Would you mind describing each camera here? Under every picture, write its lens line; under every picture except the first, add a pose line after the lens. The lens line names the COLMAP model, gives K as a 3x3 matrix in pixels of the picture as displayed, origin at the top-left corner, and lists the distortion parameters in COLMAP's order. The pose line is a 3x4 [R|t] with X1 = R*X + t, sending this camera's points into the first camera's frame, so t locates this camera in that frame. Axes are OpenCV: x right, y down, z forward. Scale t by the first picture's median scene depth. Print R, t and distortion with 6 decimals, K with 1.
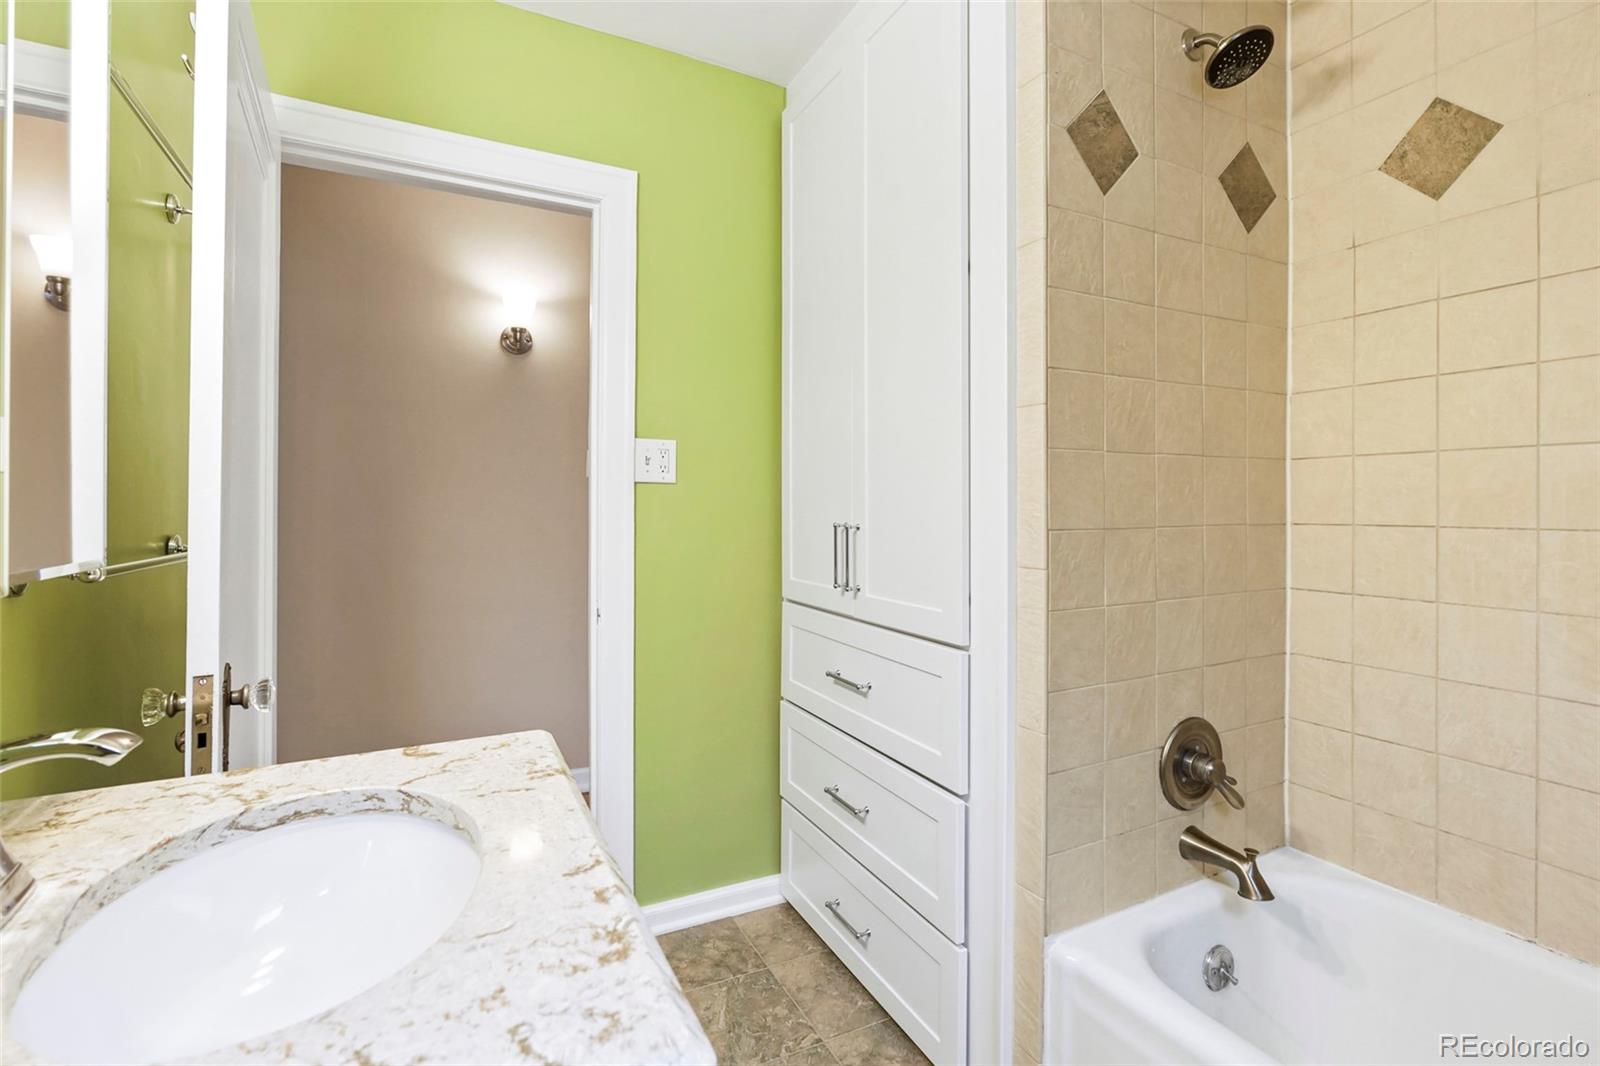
lens RADIAL K [[780.4, 0, 800.0], [0, 780.4, 533.0], [0, 0, 1]] dist [-0.033850, 0.000545]
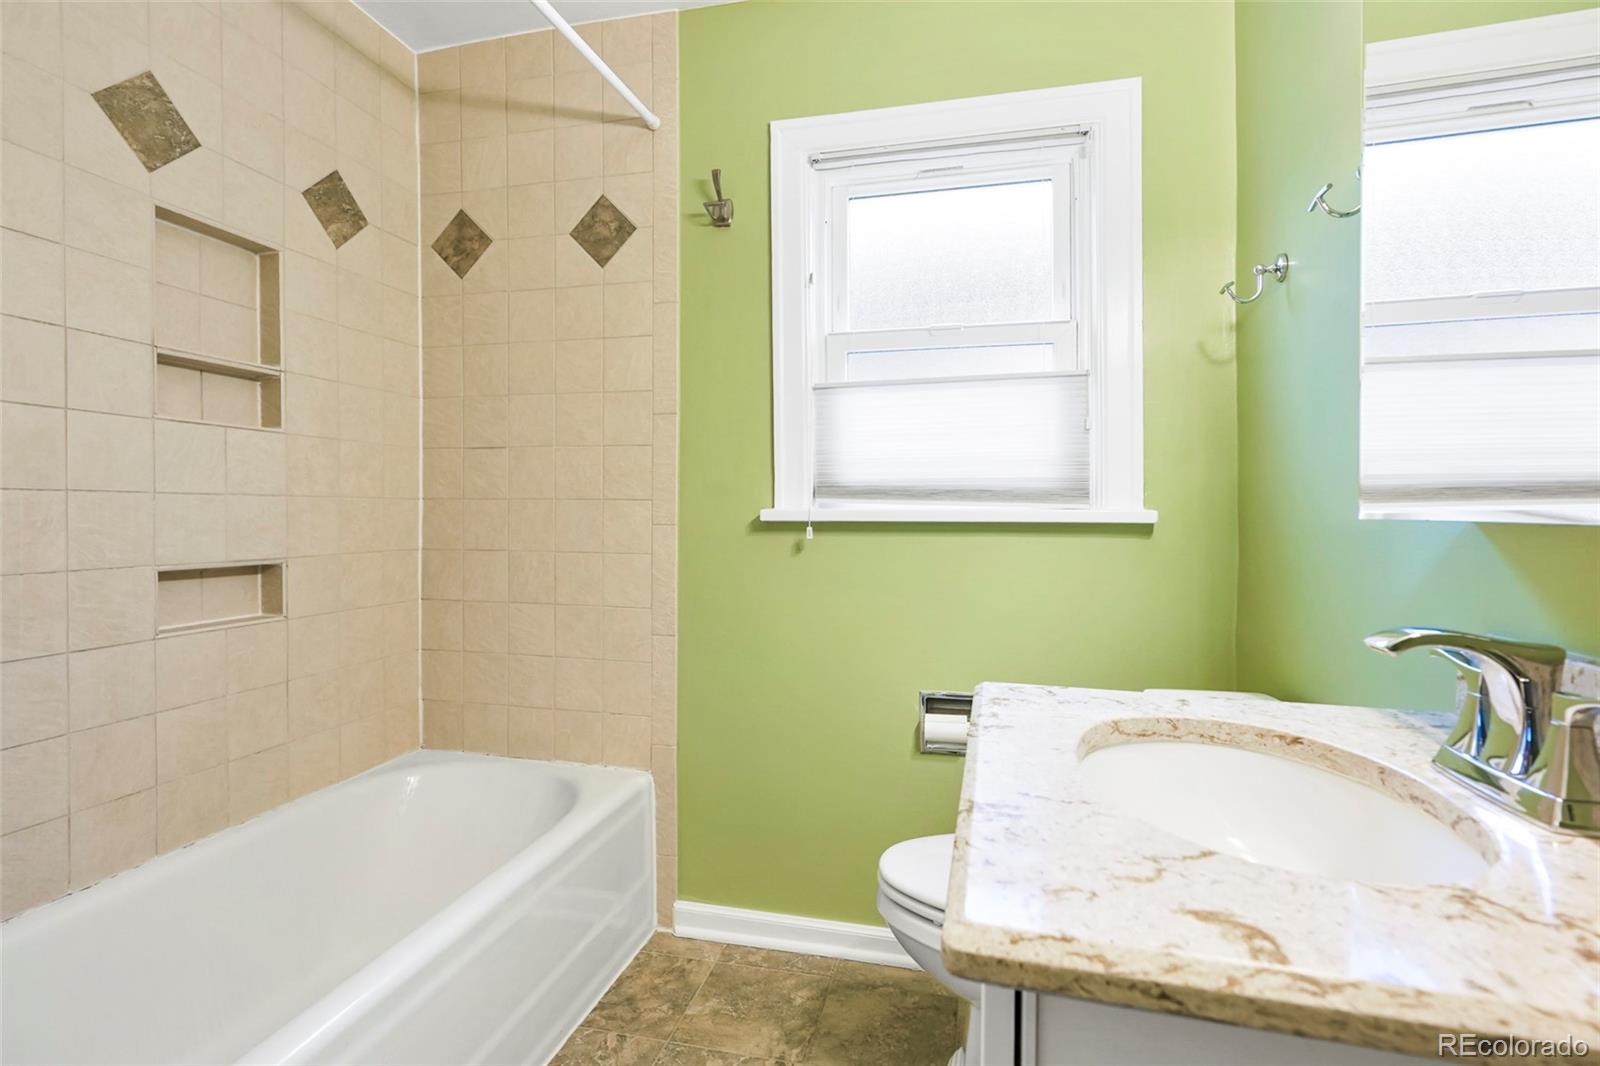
lens RADIAL K [[784.1, 0, 793.4], [0, 784.1, 526.7], [0, 0, 1]] dist [-0.029012, 0.000503]
pose [[-0.769773, -0.011973, 0.638205, -0.633481], [0.017712, 0.999038, 0.040106, 0.024377], [-0.638072, 0.042176, -0.768821, 1.649733]]
